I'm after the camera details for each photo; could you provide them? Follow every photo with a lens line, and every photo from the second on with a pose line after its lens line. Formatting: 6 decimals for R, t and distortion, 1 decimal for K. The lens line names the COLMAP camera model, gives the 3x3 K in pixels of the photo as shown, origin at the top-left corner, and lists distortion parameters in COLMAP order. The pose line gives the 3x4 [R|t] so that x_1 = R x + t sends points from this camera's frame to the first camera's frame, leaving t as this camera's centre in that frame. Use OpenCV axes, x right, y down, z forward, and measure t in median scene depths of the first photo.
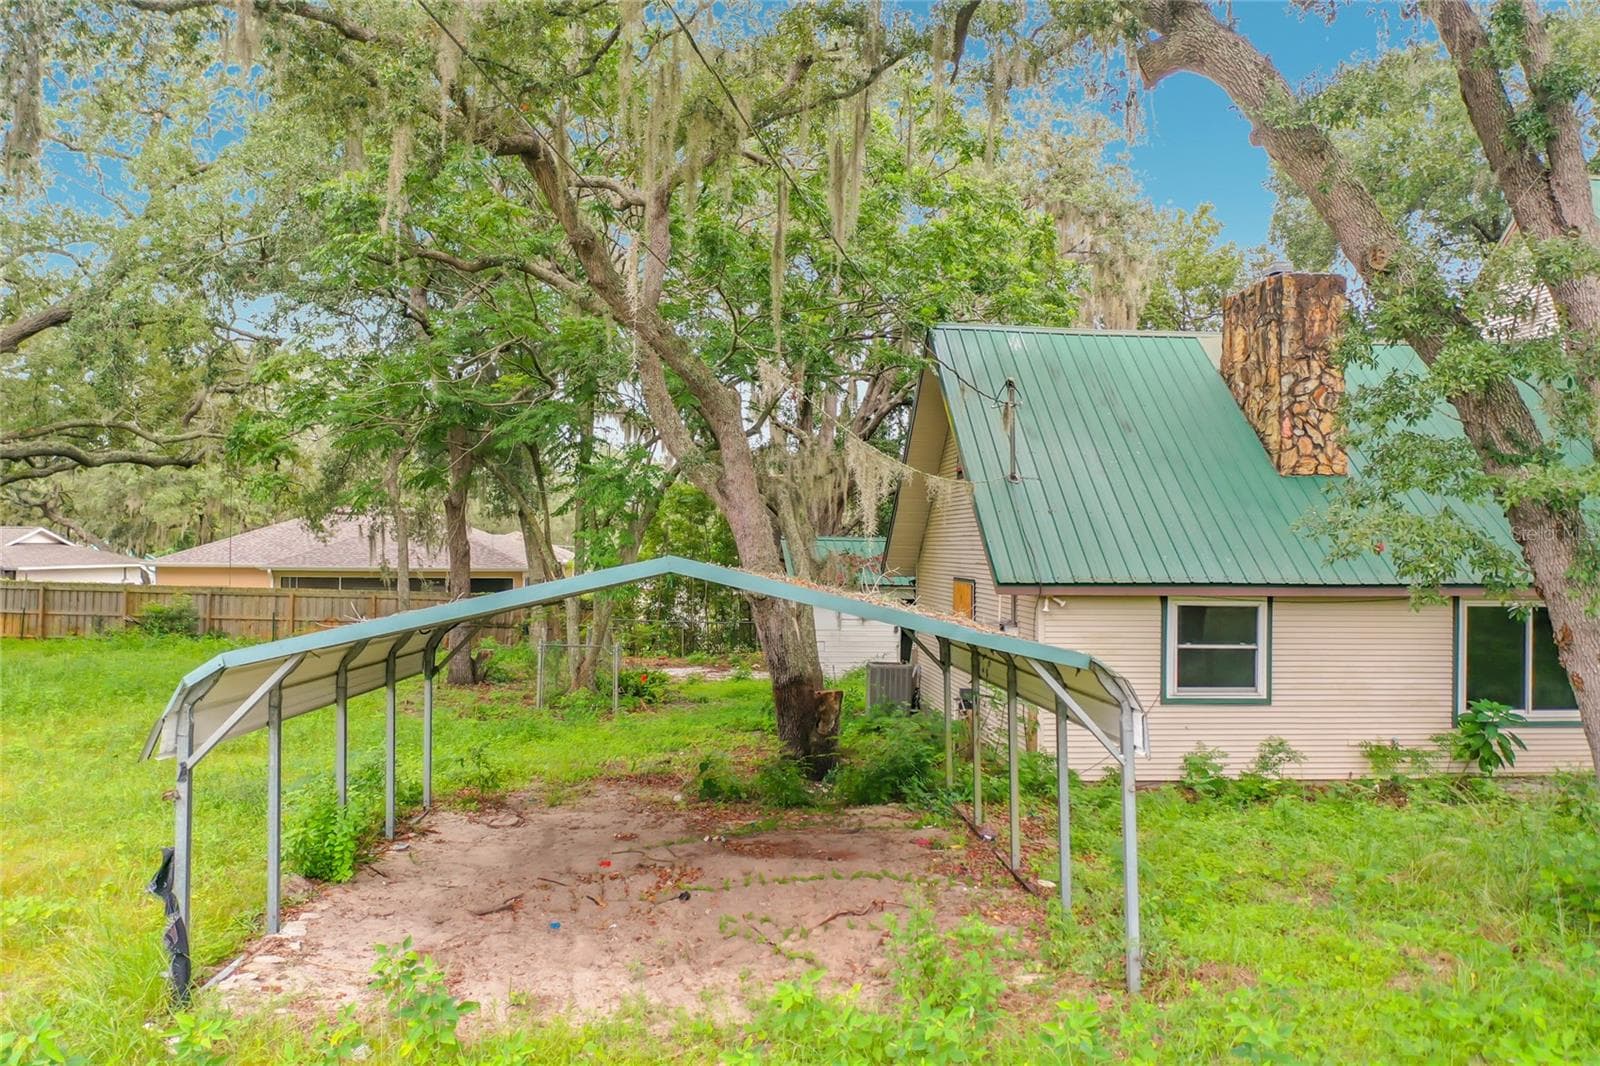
lens RADIAL K [[1267.1, 0, 797.3], [0, 1267.1, 534.3], [0, 0, 1]] dist [0.011560, -0.011218]
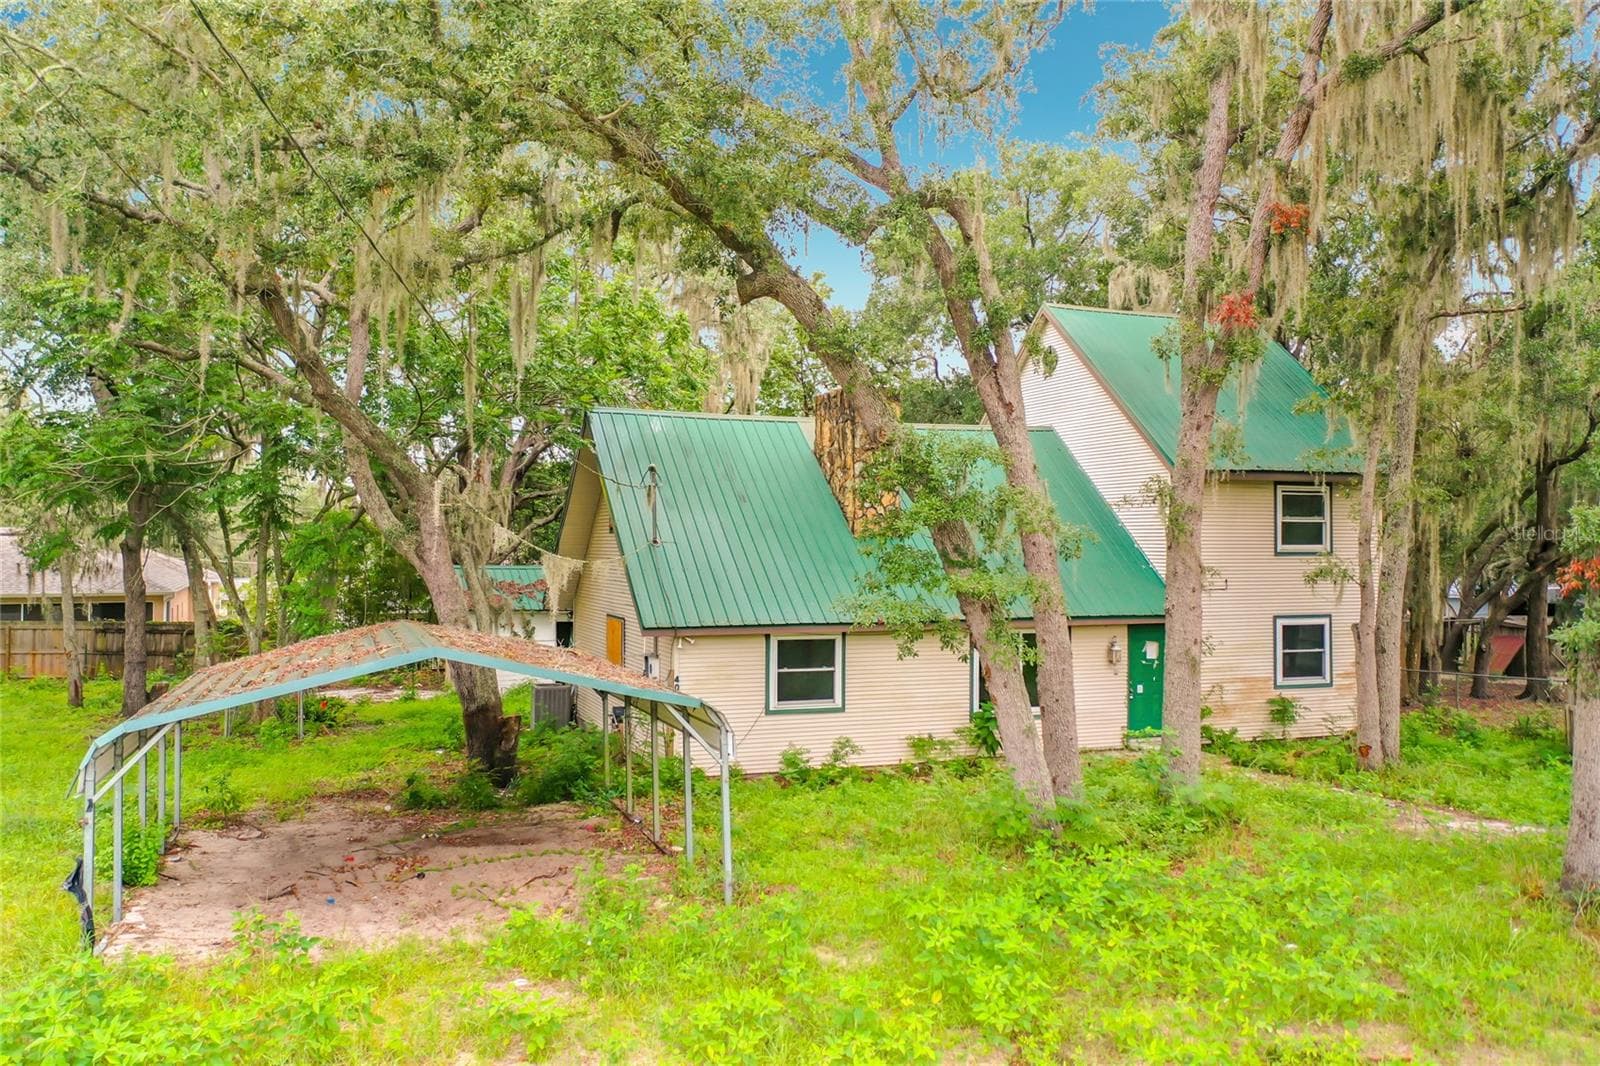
lens RADIAL K [[1267.1, 0, 791.0], [0, 1267.1, 527.1], [0, 0, 1]] dist [0.011560, -0.011218]
pose [[0.962565, -0.001897, 0.271044, -0.053079], [0.003346, 0.999982, -0.004883, -0.063435], [-0.271030, 0.005608, 0.962554, -0.323204]]
